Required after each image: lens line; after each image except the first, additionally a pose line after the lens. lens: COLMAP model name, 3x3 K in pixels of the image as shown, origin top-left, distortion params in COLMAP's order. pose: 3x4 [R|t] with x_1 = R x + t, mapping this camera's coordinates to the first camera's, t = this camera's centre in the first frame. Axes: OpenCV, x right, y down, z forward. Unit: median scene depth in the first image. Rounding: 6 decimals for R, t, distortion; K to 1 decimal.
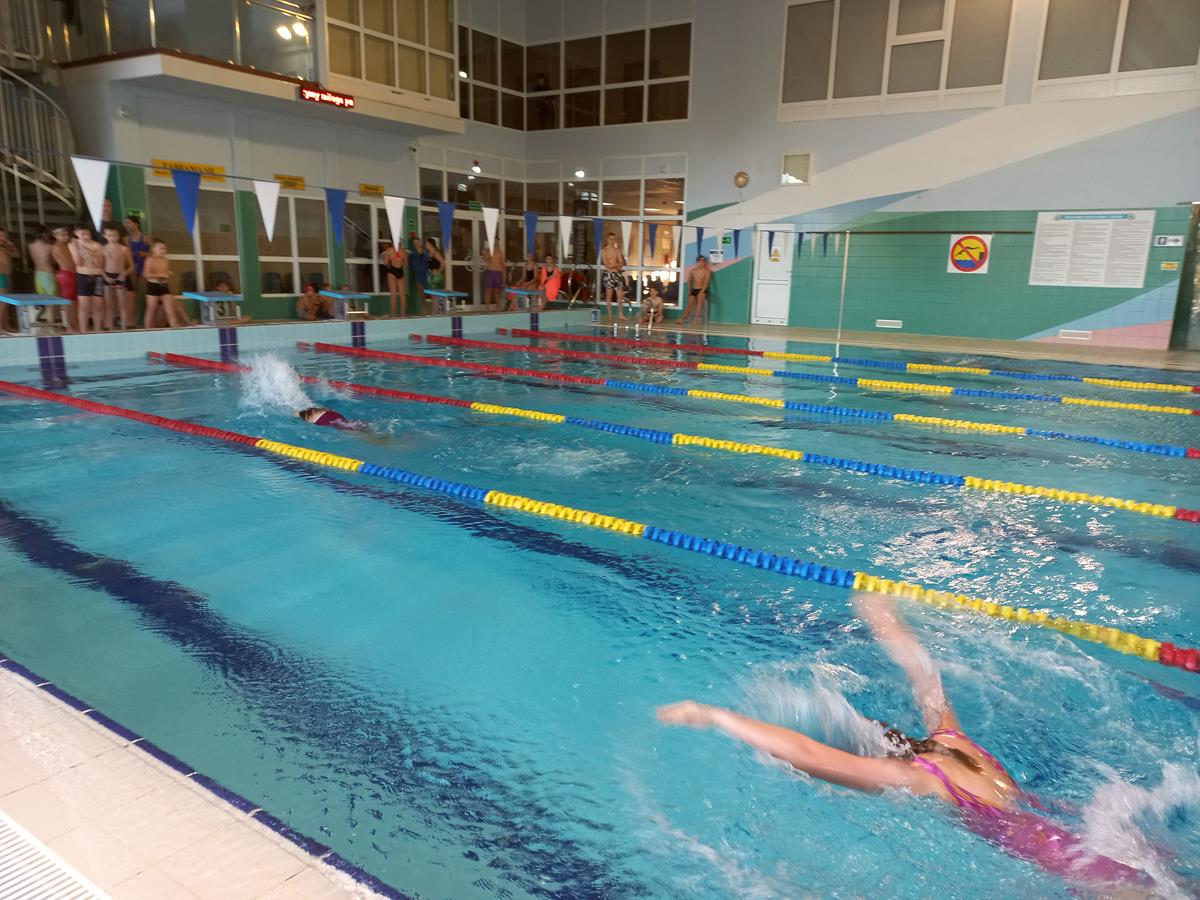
lens RADIAL K [[857.1, 0, 599.1], [0, 857.1, 445.8], [0, 0, 1]] dist [0.057334, -0.030731]
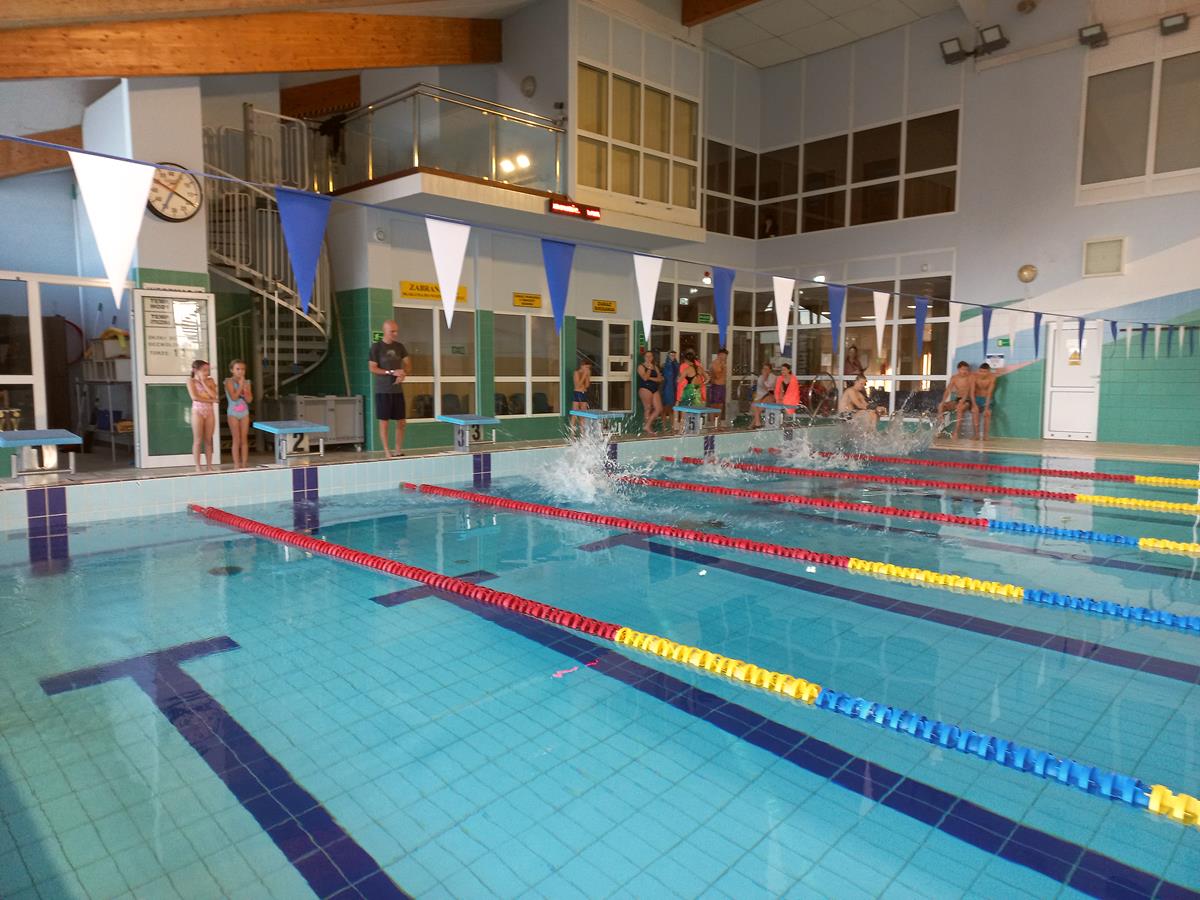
lens RADIAL K [[850.7, 0, 608.2], [0, 850.7, 439.7], [0, 0, 1]] dist [0.056818, -0.035387]
pose [[0.983115, -0.012541, -0.182560, -0.095118], [-0.012994, 0.990346, -0.138004, -0.021341], [0.182529, 0.138046, 0.973461, 0.114933]]
